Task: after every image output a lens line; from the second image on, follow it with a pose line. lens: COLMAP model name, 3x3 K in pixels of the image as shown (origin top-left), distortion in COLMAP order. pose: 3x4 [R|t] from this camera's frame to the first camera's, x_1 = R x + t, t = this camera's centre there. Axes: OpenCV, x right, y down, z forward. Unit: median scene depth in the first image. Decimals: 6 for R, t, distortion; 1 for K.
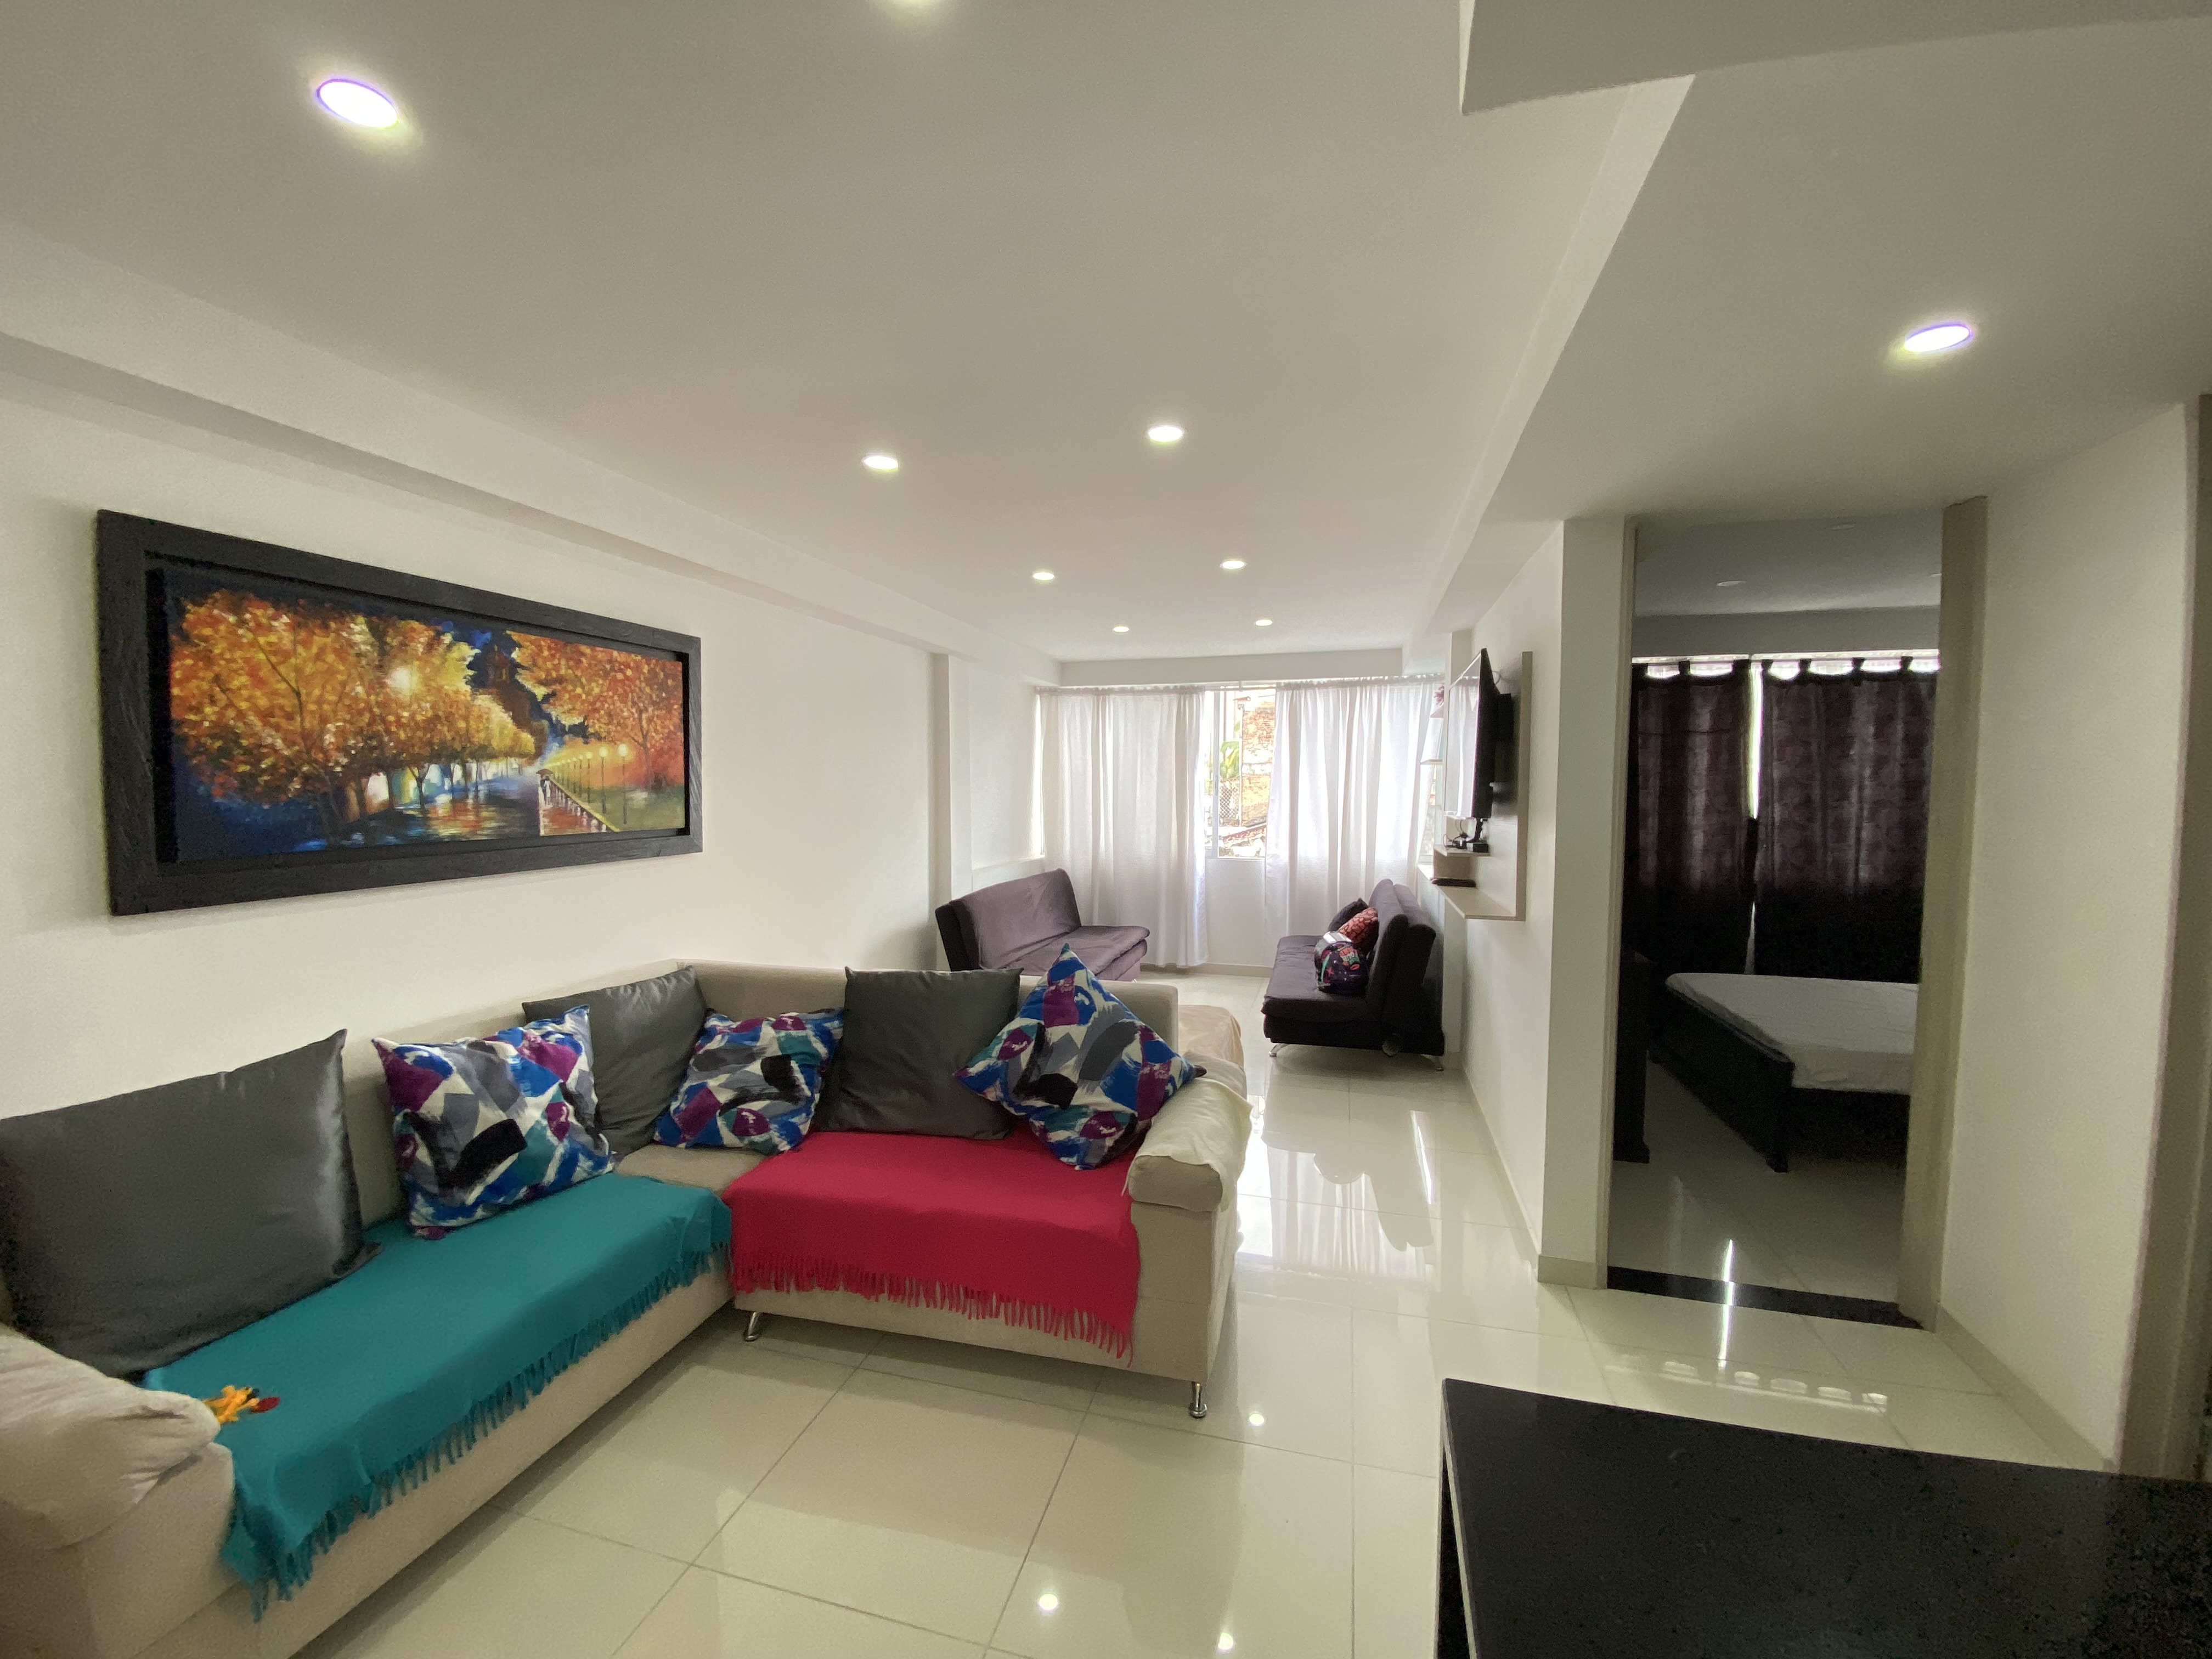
lens RADIAL K [[902.4, 0, 1114.7], [0, 902.4, 834.3], [0, 0, 1]] dist [-0.022643, -0.003677]
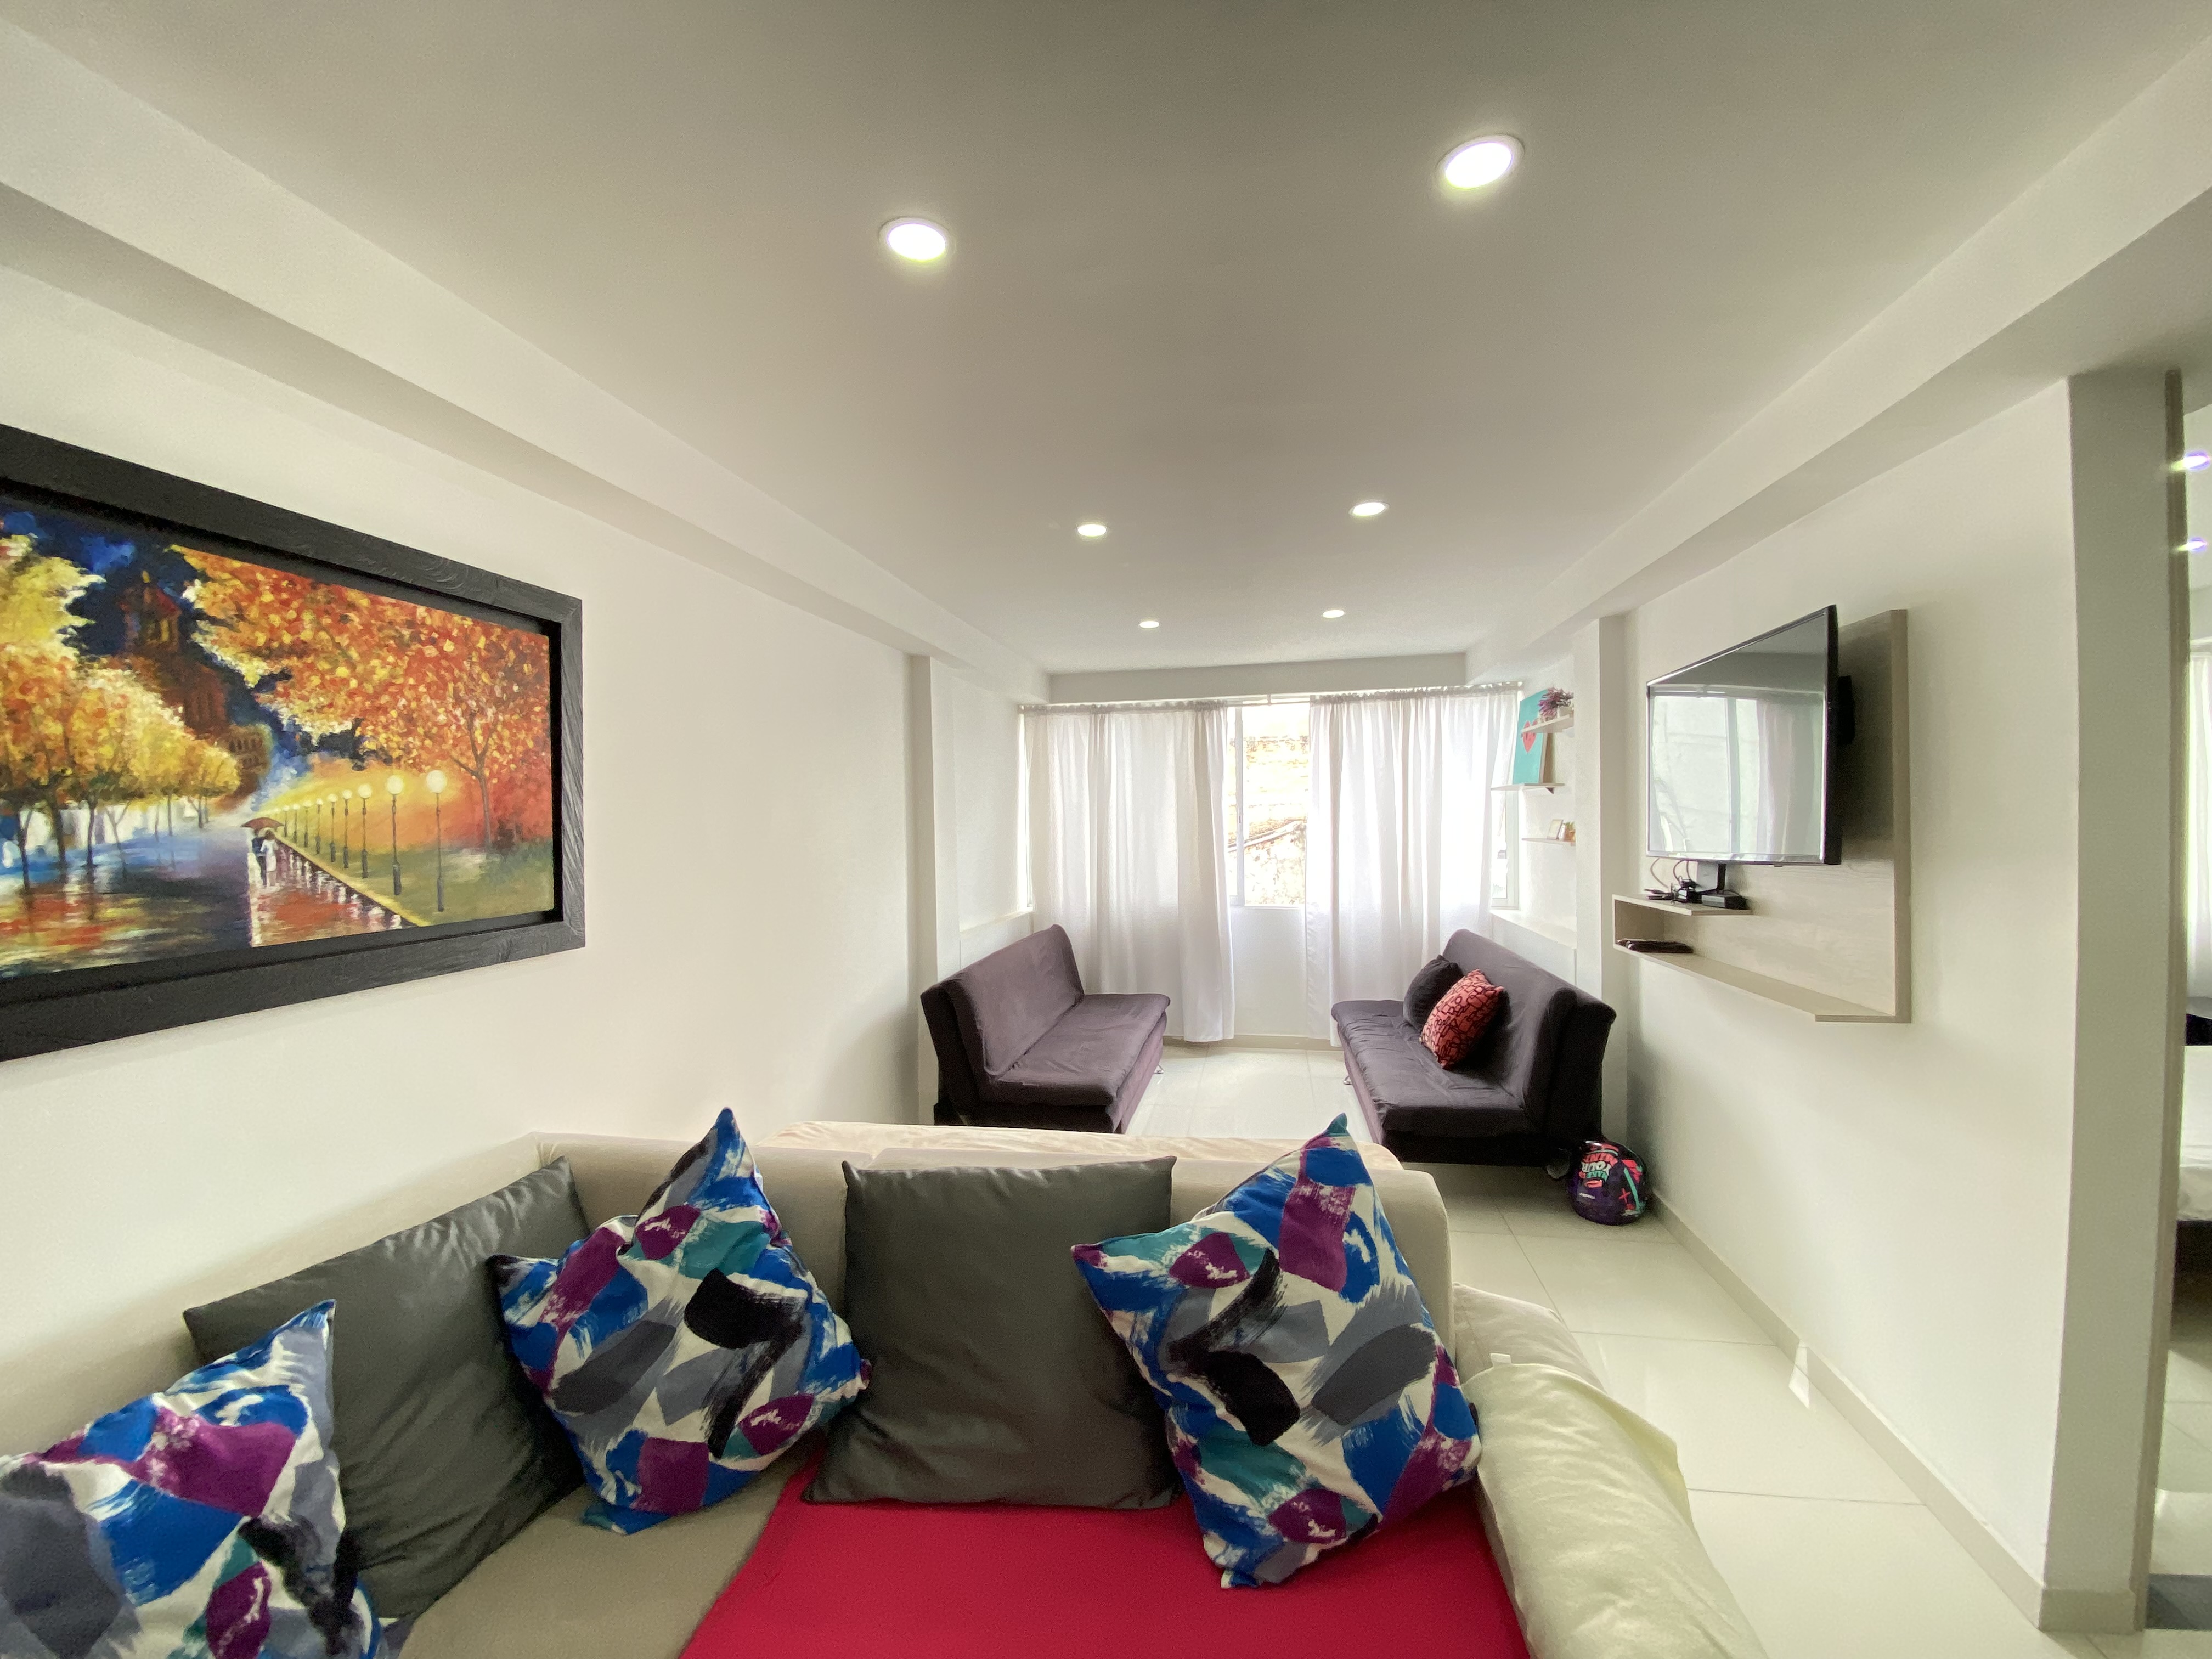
lens RADIAL K [[902.4, 0, 1099.3], [0, 902.4, 833.2], [0, 0, 1]] dist [-0.022643, -0.003677]
pose [[0.997400, -0.020606, 0.069055, -0.155700], [0.023278, 0.999002, -0.038118, -0.027484], [-0.068201, 0.039626, 0.996884, 0.377006]]
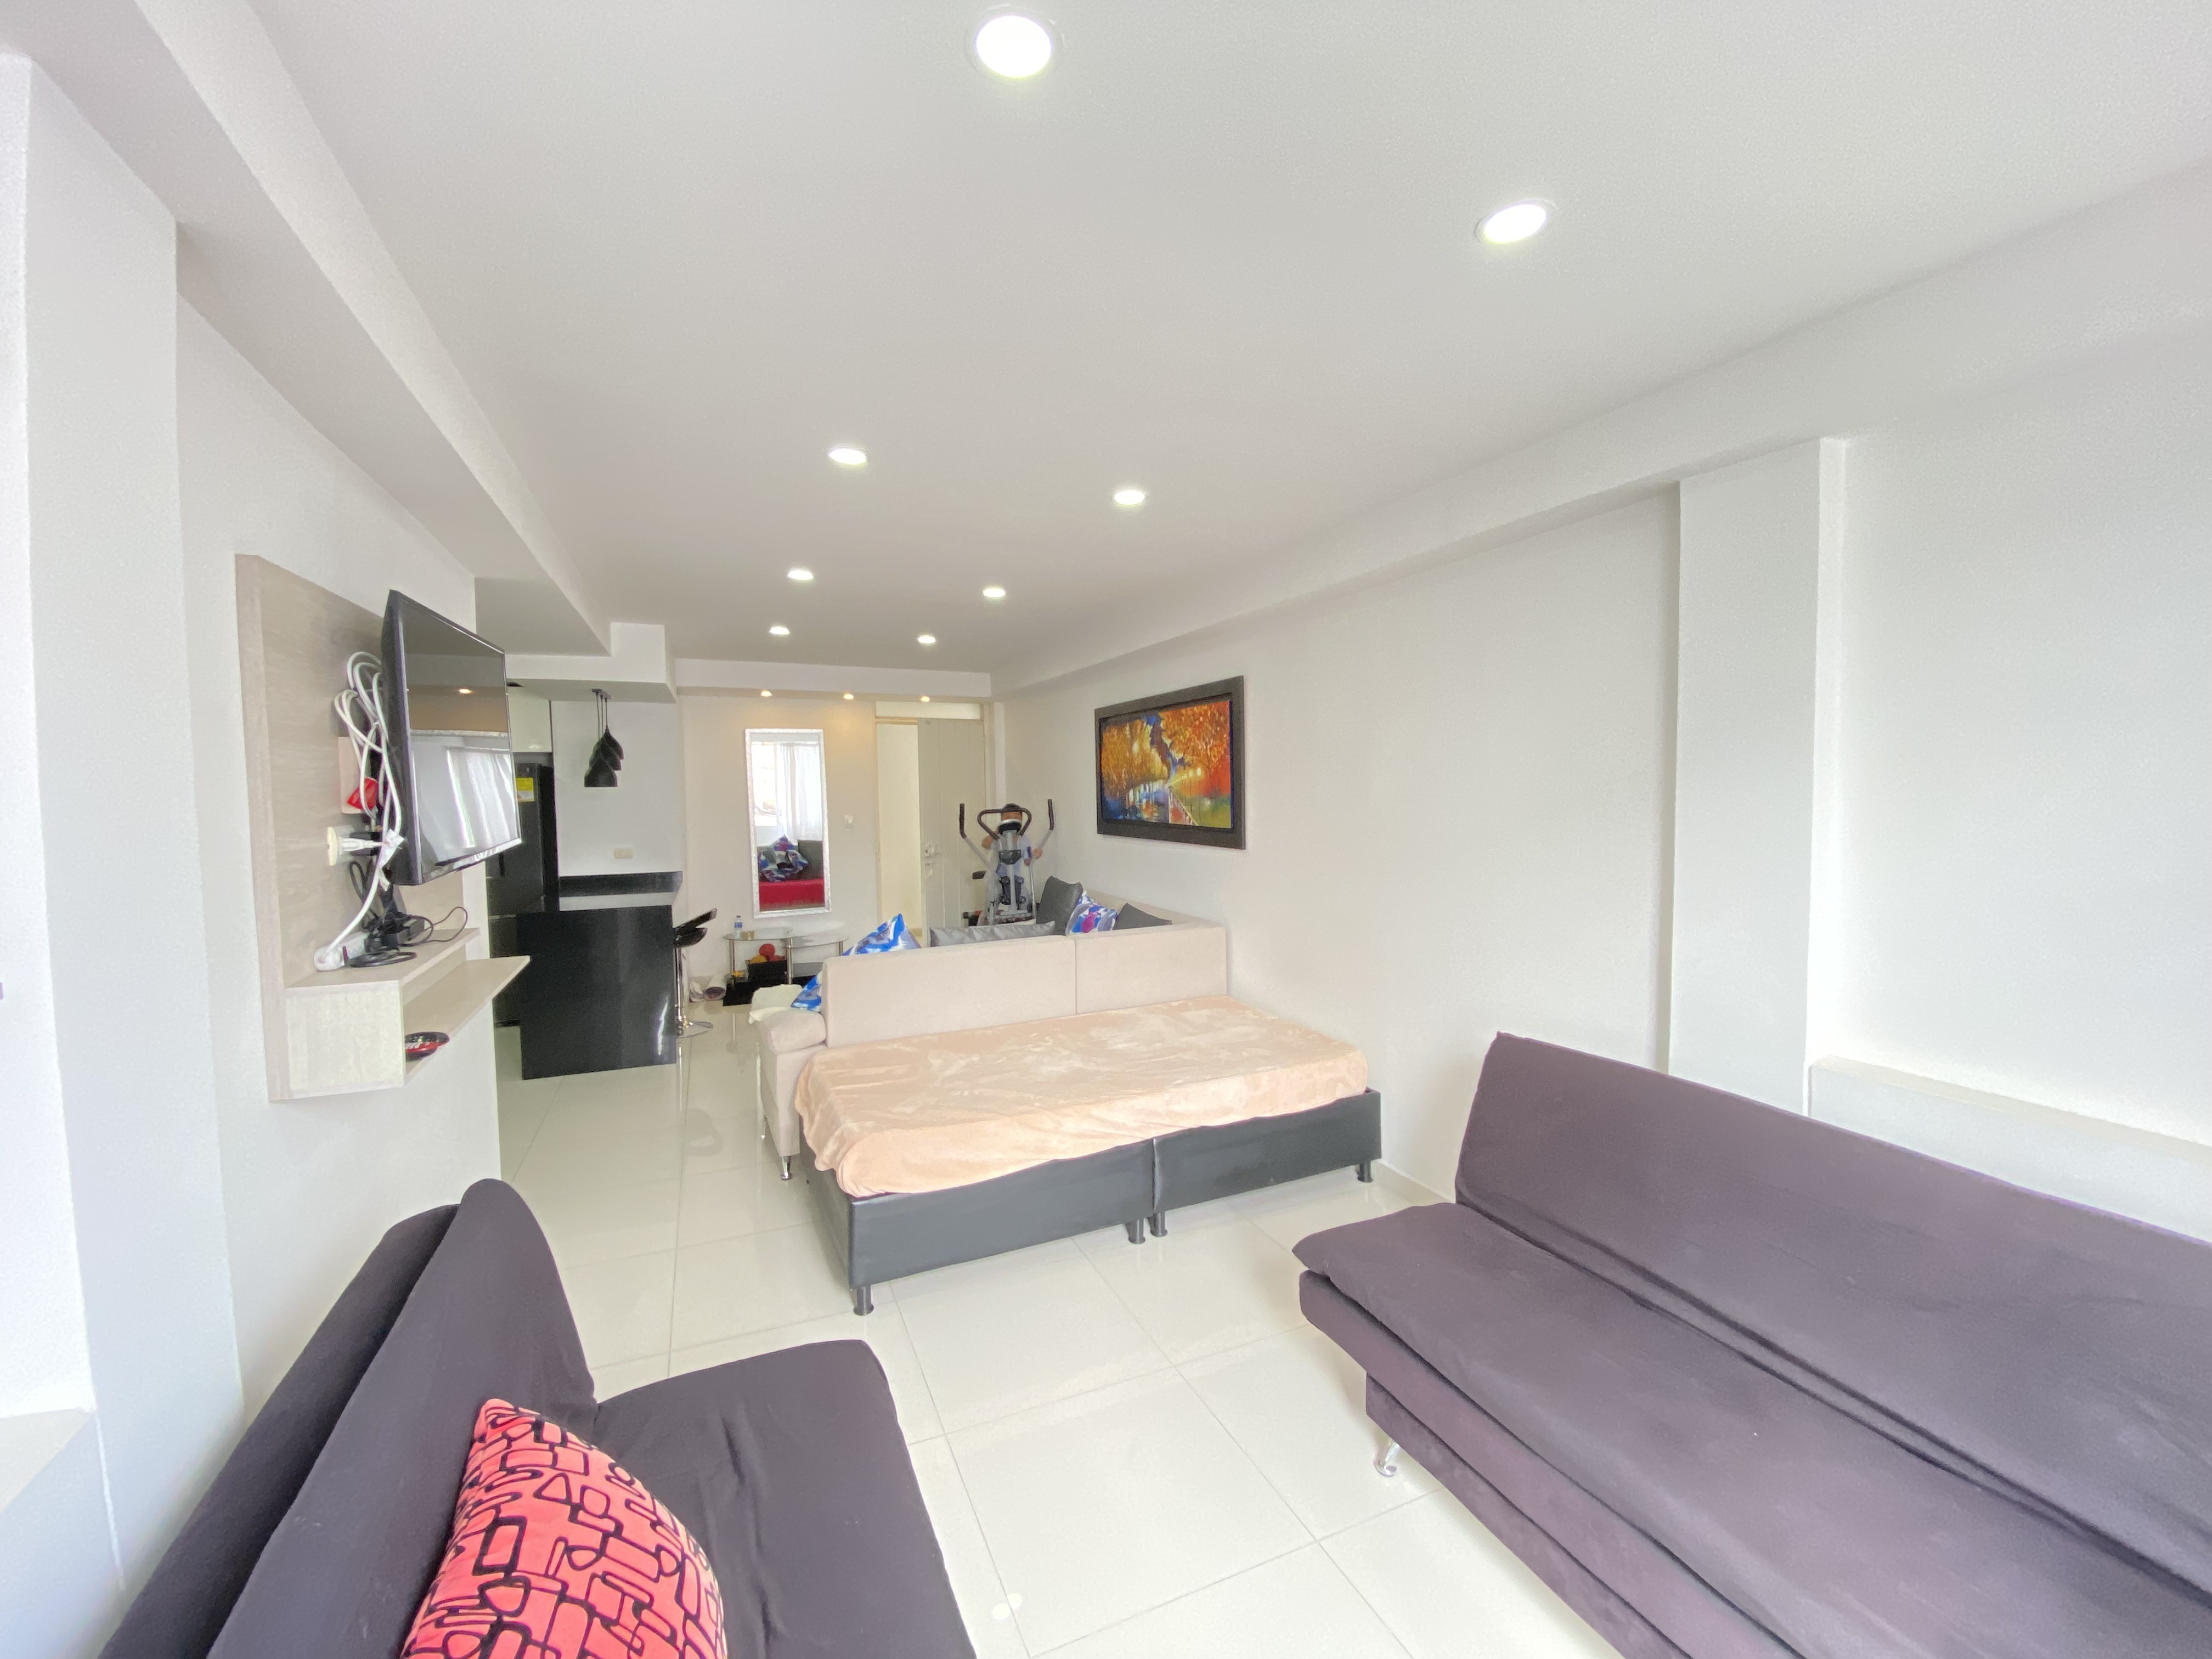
lens RADIAL K [[902.4, 0, 1110.8], [0, 902.4, 834.1], [0, 0, 1]] dist [-0.022643, -0.003677]
pose [[-0.782044, 0.043935, -0.621673, 0.467211], [-0.020205, 0.995200, 0.095749, -0.120606], [0.622896, 0.087441, -0.777403, 1.915848]]
